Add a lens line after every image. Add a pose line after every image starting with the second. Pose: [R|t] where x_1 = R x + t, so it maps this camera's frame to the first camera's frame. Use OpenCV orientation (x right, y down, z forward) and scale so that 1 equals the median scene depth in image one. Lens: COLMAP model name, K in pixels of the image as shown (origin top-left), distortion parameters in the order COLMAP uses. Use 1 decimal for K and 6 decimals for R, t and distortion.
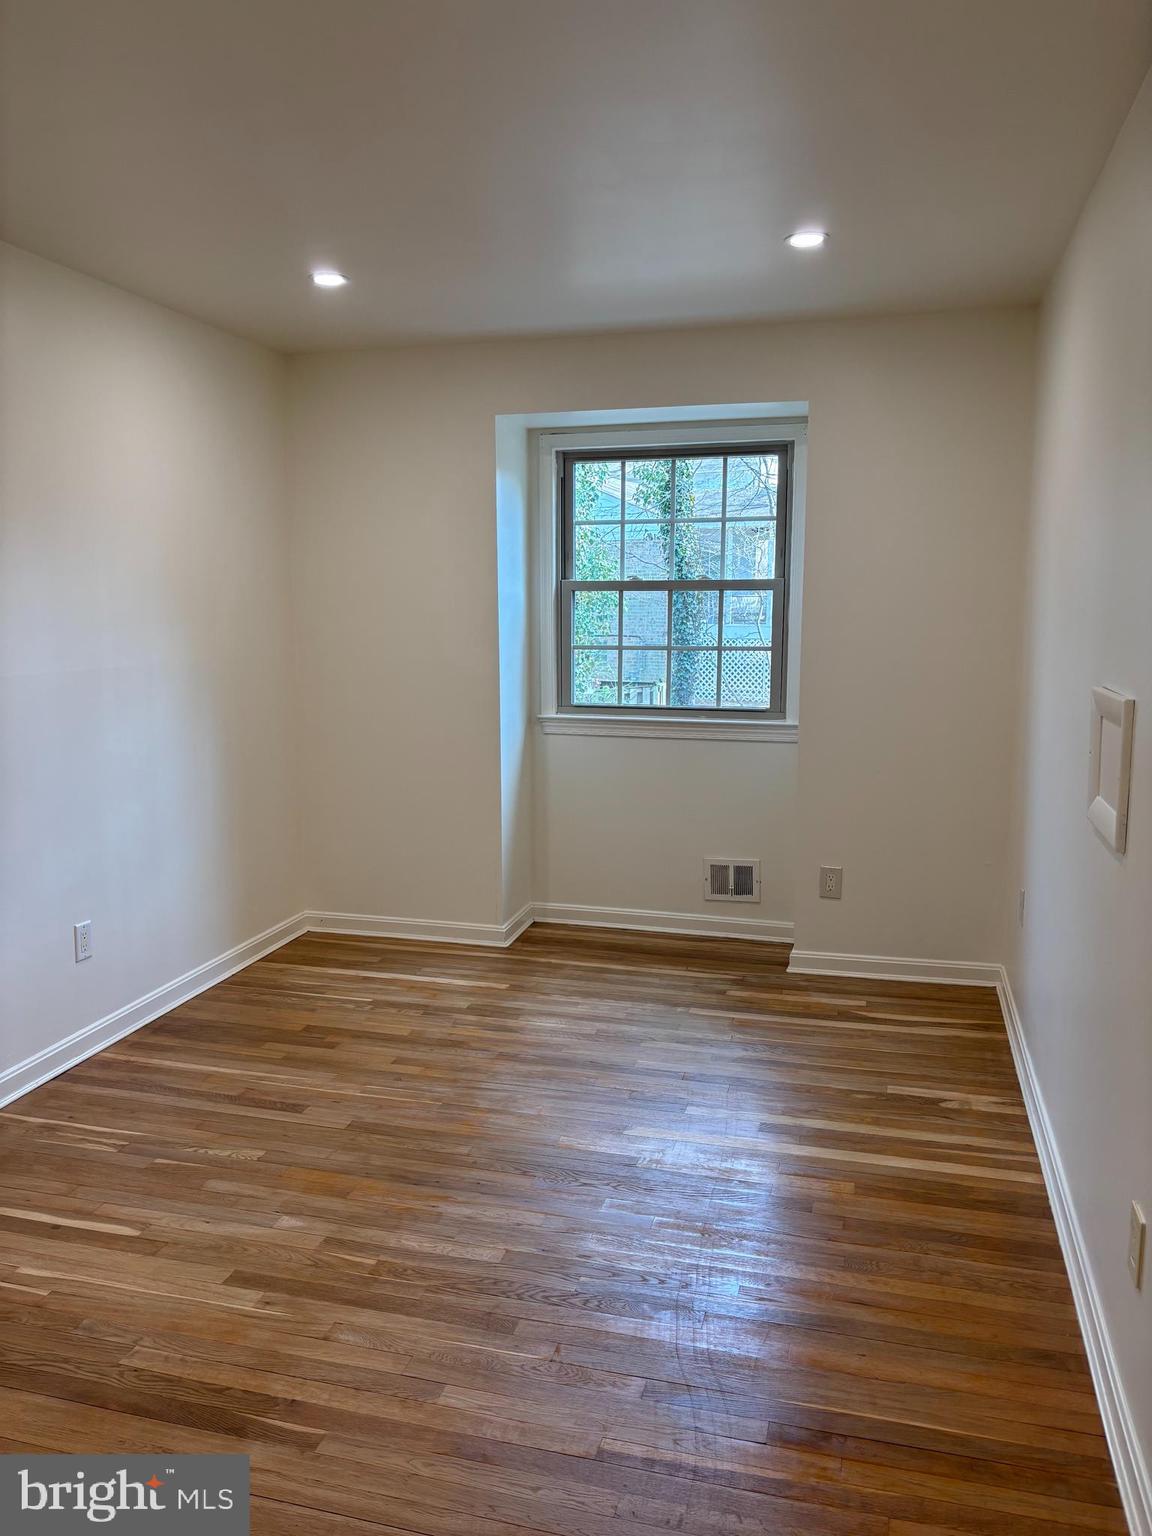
lens RADIAL K [[1165.6, 0, 576.0], [0, 1165.6, 768.0], [0, 0, 1]] dist [0.004003, 0.001086]
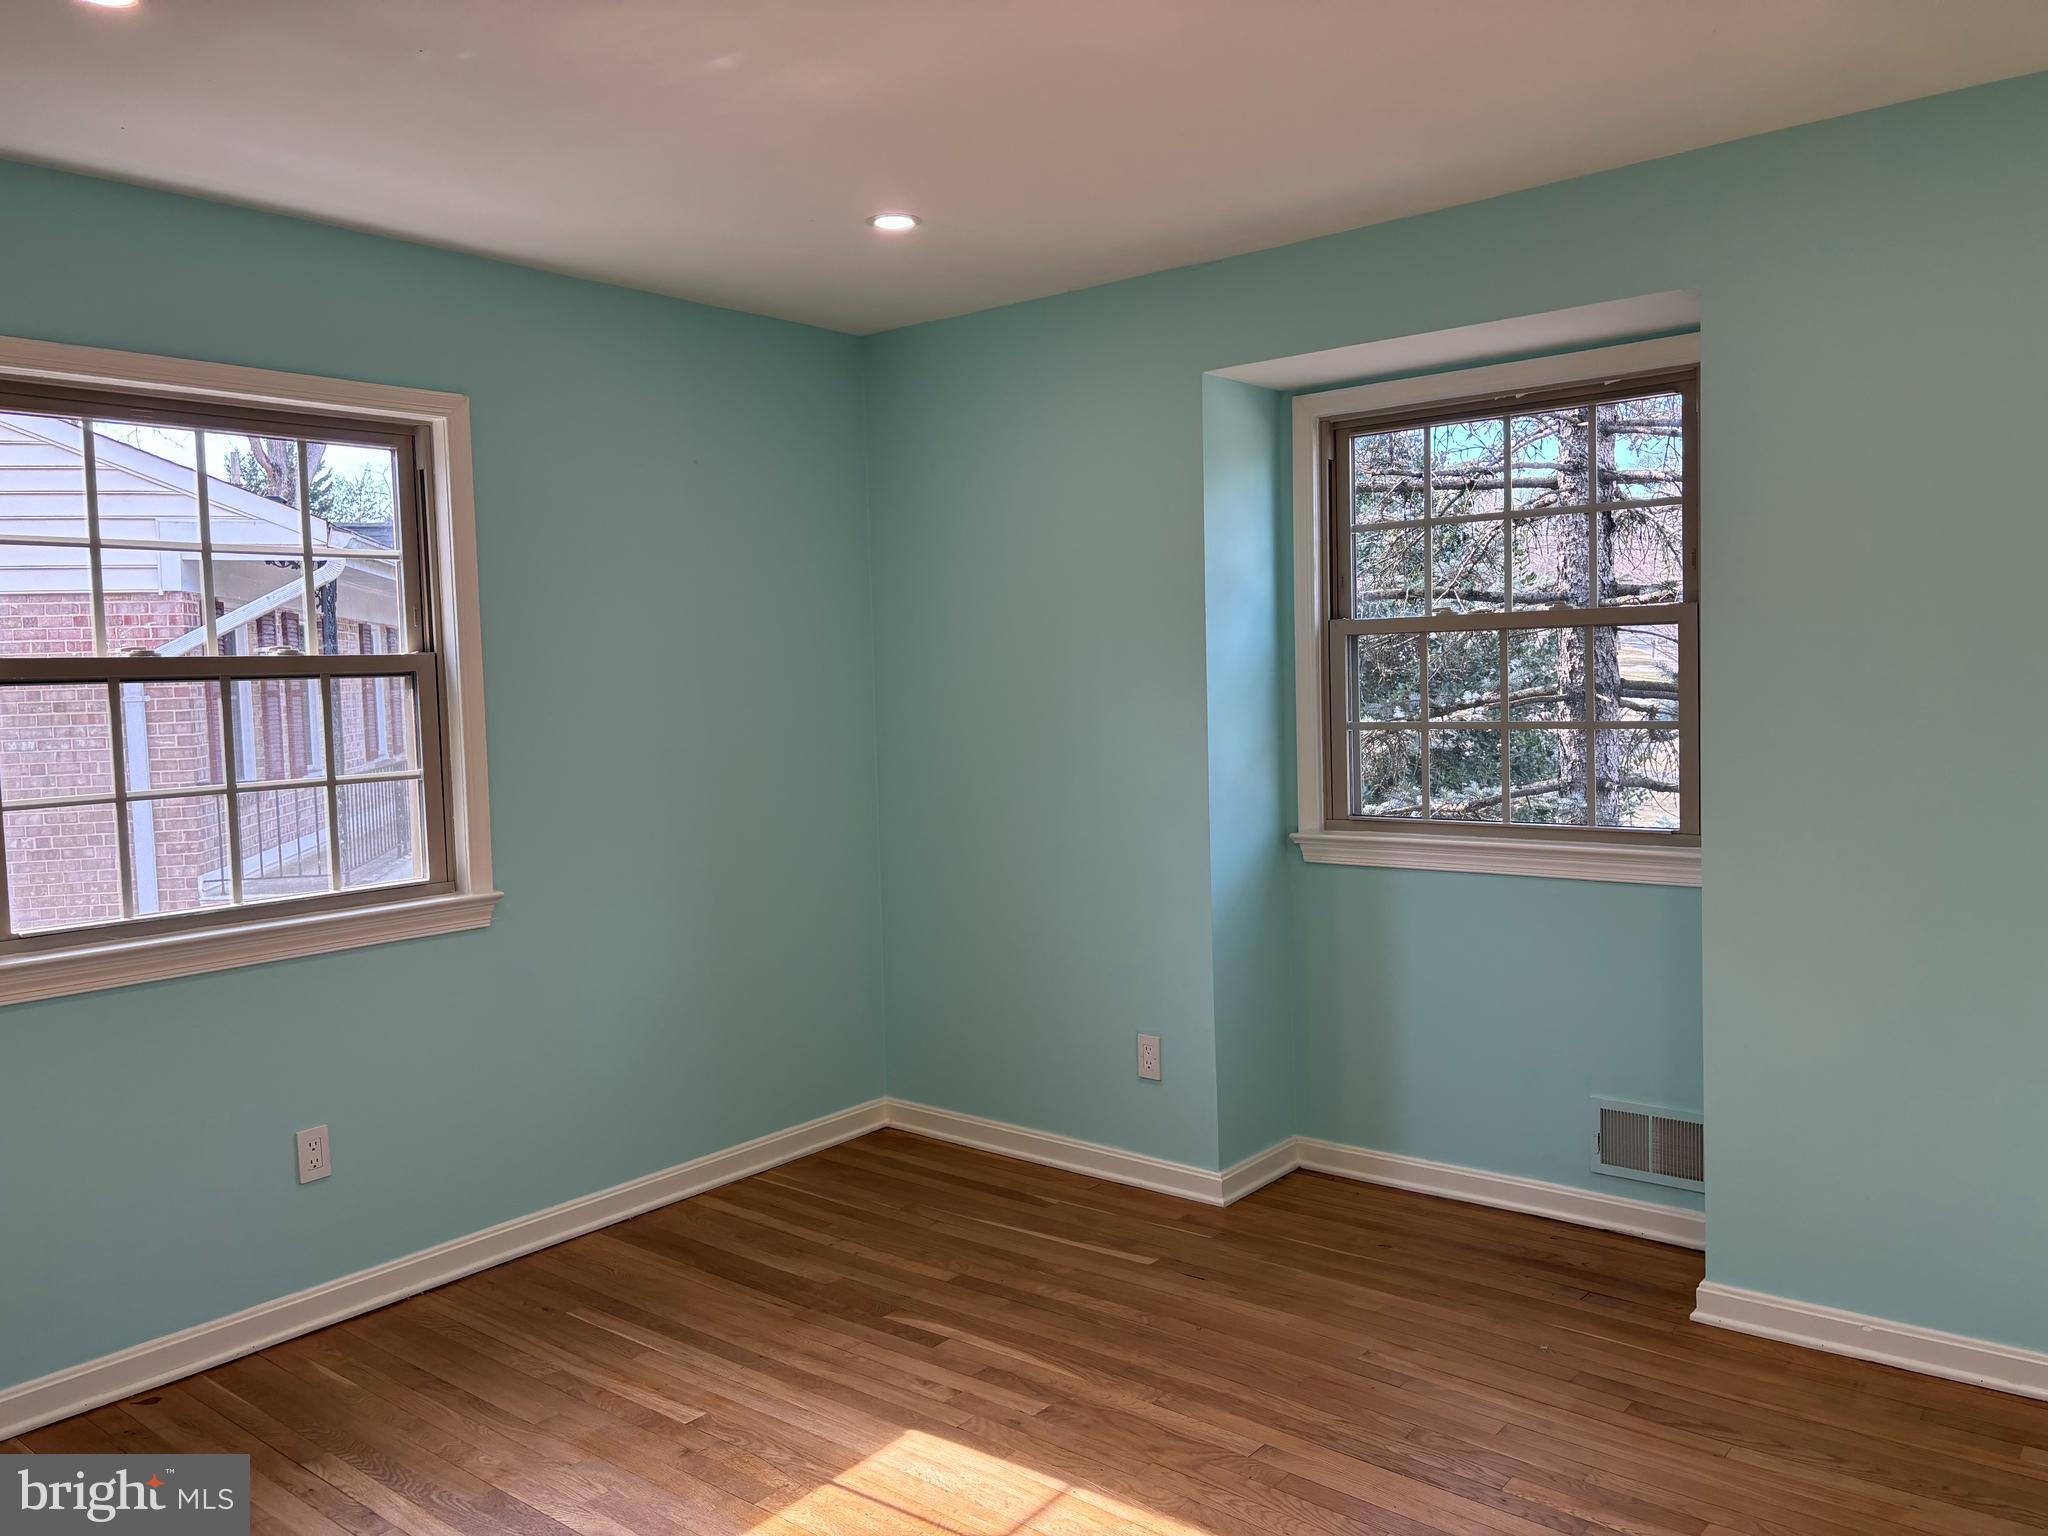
lens RADIAL K [[1554.1, 0, 1026.3], [0, 1554.1, 738.5], [0, 0, 1]] dist [0.004003, 0.001086]
pose [[0.915911, -0.009343, -0.401273, 0.183473], [-0.024788, 0.996504, -0.079781, -0.028122], [0.400615, 0.083019, 0.912478, 0.183657]]
